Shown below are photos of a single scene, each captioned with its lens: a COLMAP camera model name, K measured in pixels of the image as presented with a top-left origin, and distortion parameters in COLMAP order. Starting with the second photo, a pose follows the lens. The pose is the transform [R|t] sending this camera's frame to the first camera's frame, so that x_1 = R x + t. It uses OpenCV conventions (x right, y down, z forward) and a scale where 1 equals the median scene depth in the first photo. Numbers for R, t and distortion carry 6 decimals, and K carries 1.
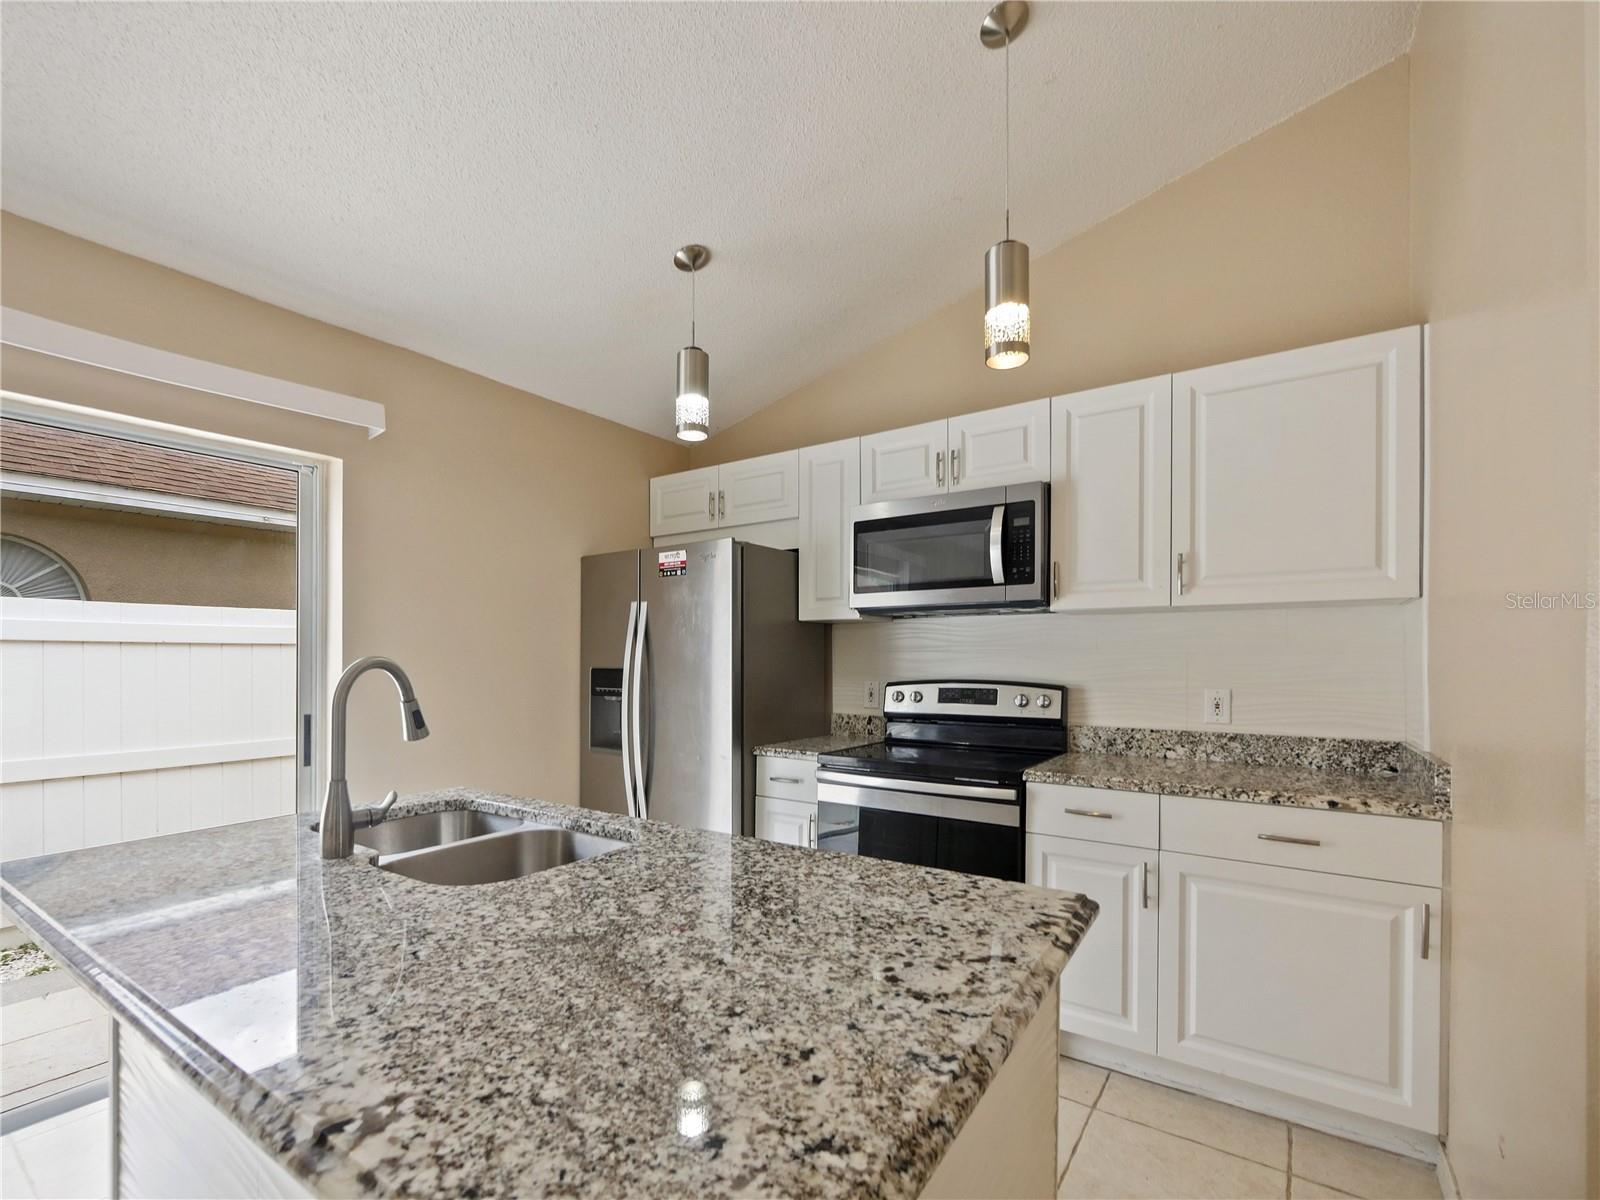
lens RADIAL K [[711.6, 0, 788.6], [0, 711.6, 663.5], [0, 0, 1]] dist [-0.006807, 0.001139]
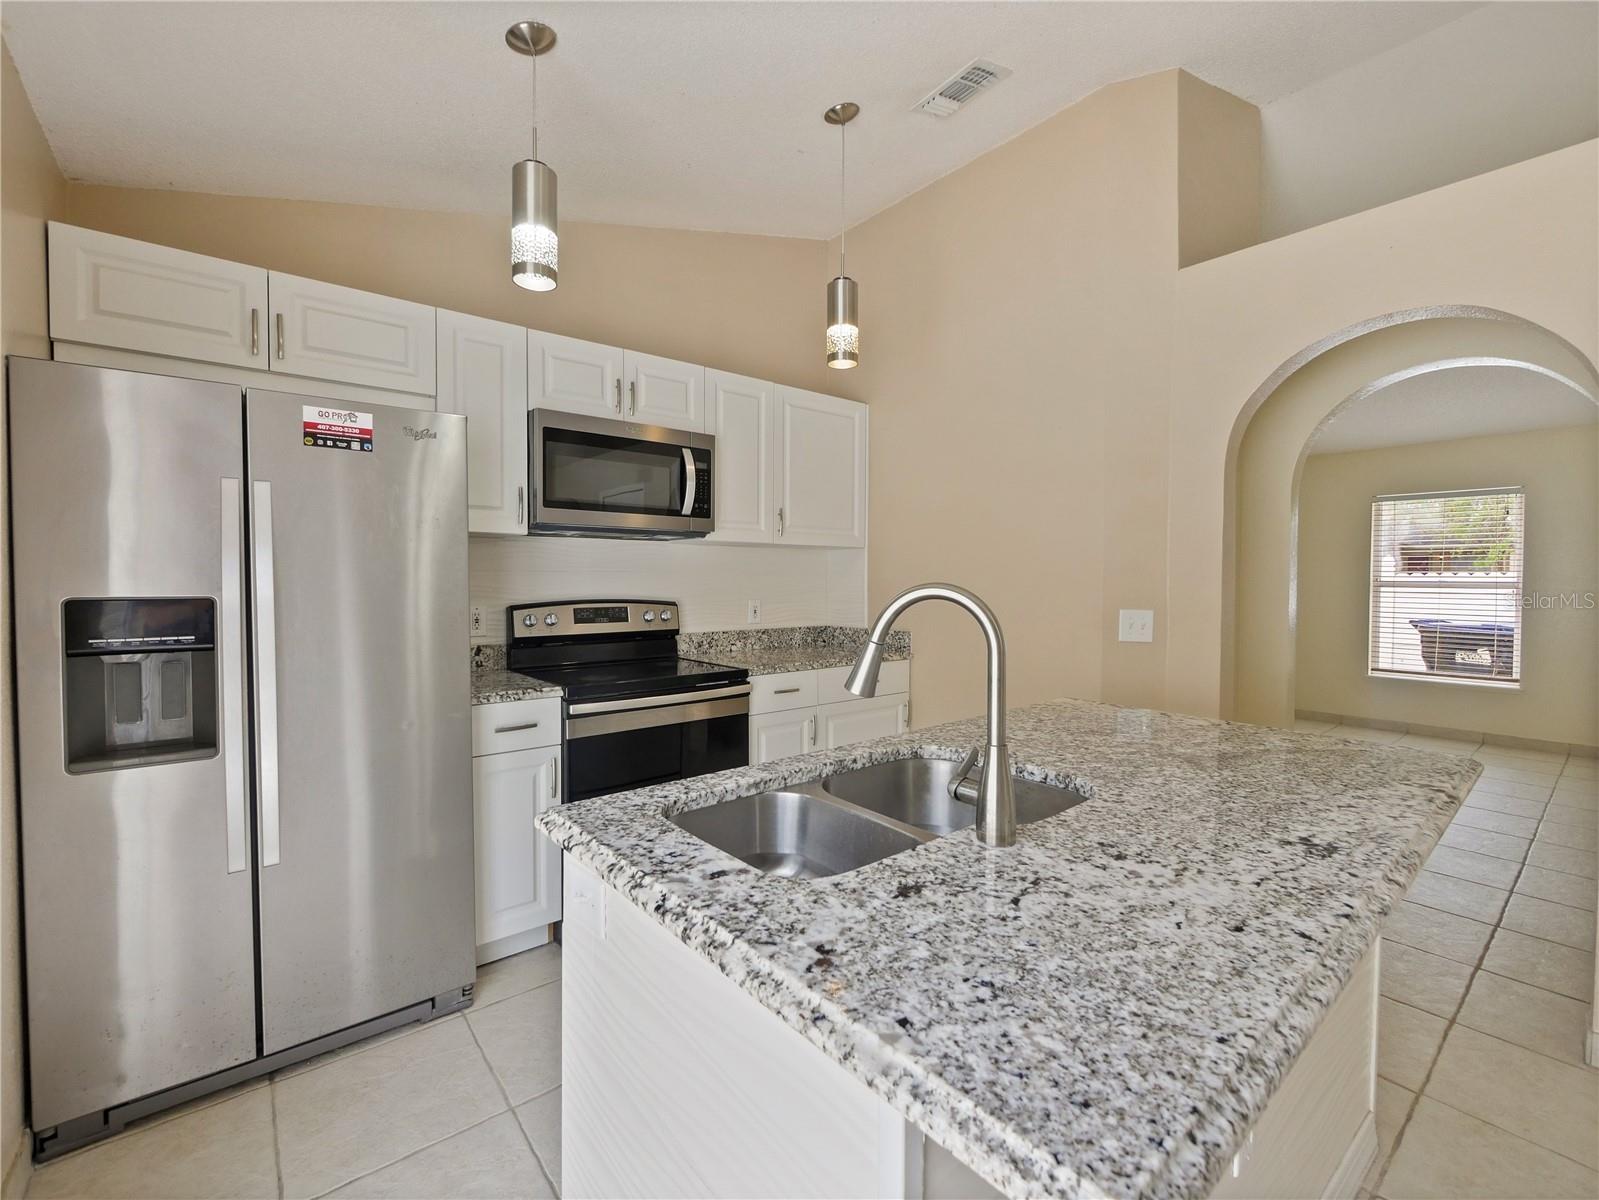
lens RADIAL K [[693.5, 0, 781.2], [0, 693.5, 591.2], [0, 0, 1]] dist [-0.004873, -0.000251]
pose [[0.283810, -0.018930, 0.958694, -0.753582], [0.003471, 0.999819, 0.018714, -0.008878], [-0.958874, -0.001984, 0.283824, 0.535952]]
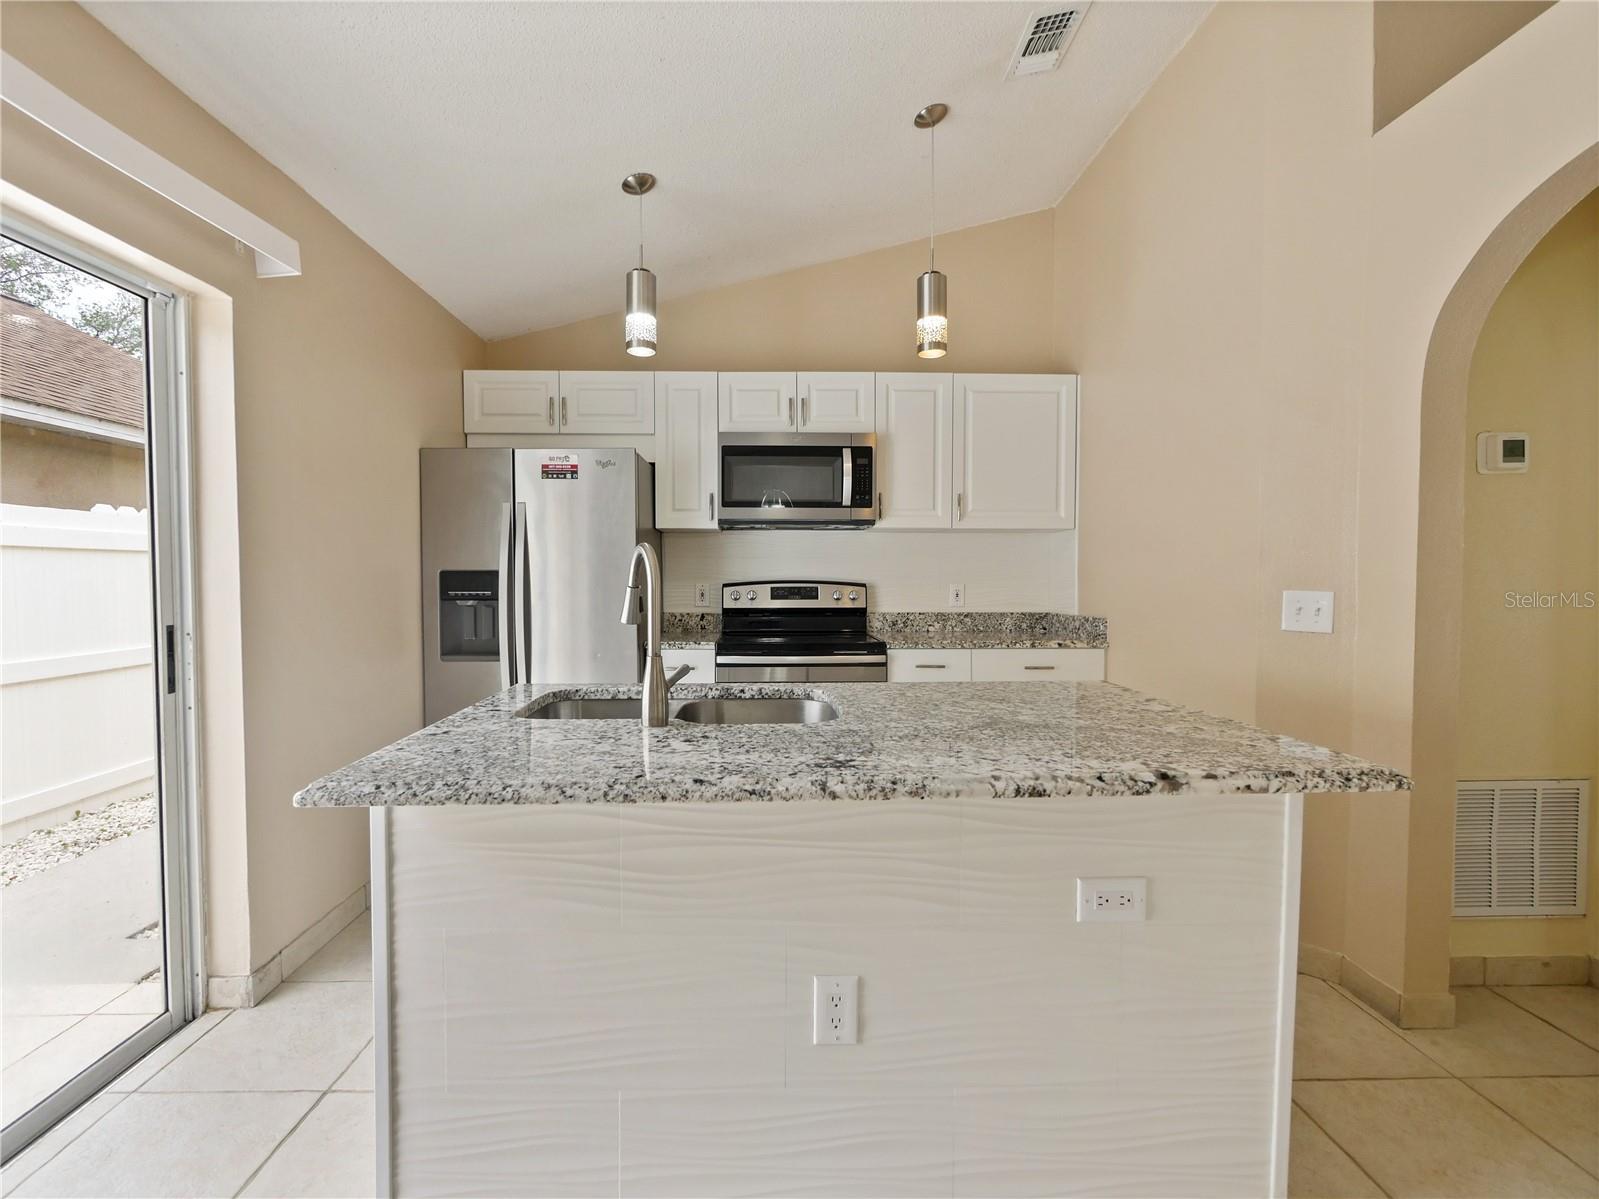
lens RADIAL K [[693.5, 0, 778.5], [0, 693.5, 604.4], [0, 0, 1]] dist [-0.004873, -0.000251]
pose [[0.807527, -0.023463, 0.589364, -0.587036], [0.003527, 0.999383, 0.034954, 0.026016], [-0.589820, -0.026147, 0.807111, 0.017769]]
